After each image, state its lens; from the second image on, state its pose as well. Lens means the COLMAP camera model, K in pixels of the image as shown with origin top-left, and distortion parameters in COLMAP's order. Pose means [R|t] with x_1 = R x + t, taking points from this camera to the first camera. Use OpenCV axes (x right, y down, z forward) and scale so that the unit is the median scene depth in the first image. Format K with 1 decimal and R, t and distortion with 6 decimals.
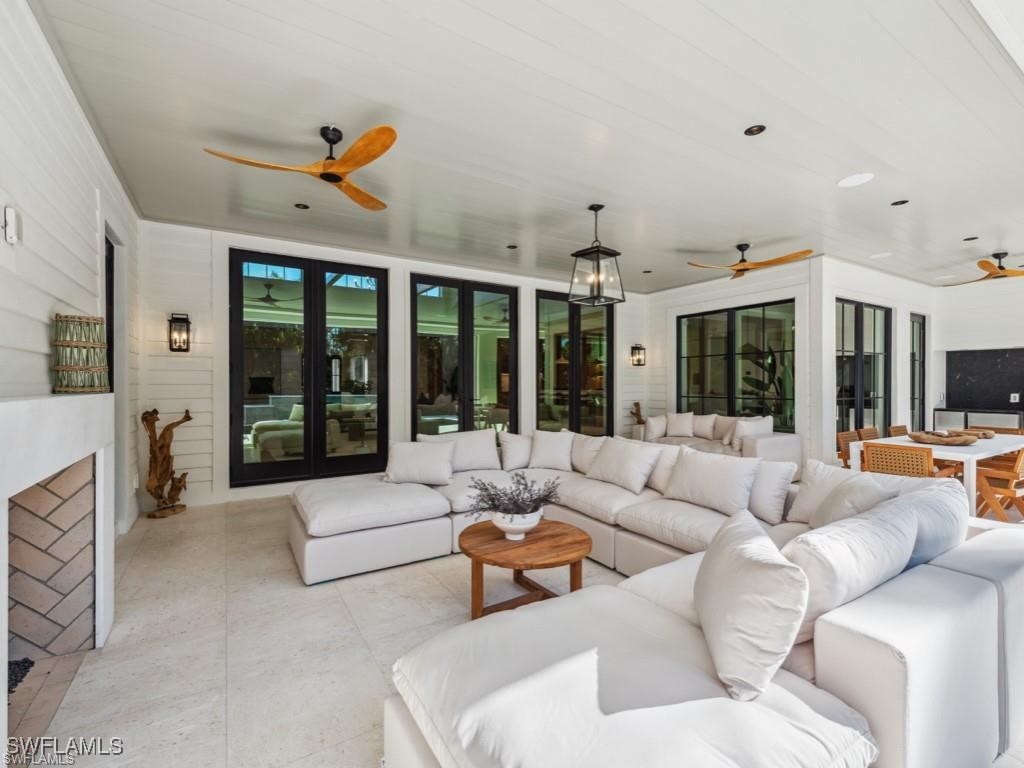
lens RADIAL K [[448.5, 0, 509.3], [0, 448.5, 386.6], [0, 0, 1]] dist [0.005258, -0.000182]
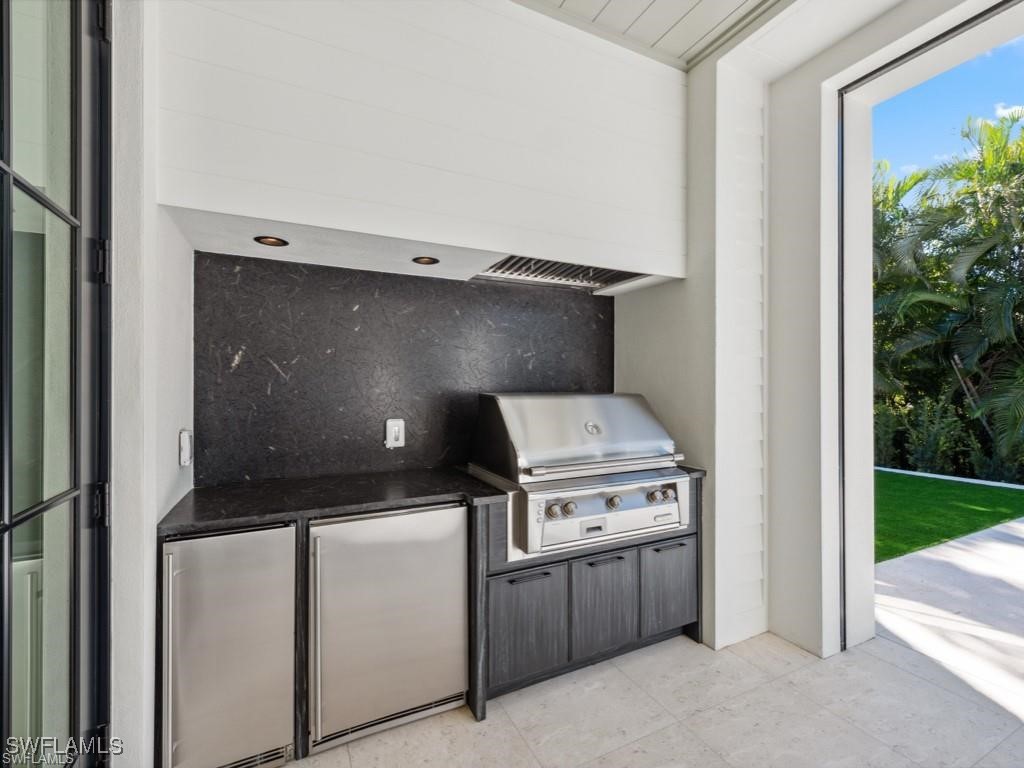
lens RADIAL K [[448.5, 0, 509.3], [0, 448.5, 386.6], [0, 0, 1]] dist [0.005258, -0.000182]
pose [[0.105116, 0.002633, 0.994456, 0.787439], [0.002908, 0.999991, -0.002955, -0.005206], [-0.994456, 0.003203, 0.105108, 0.850062]]
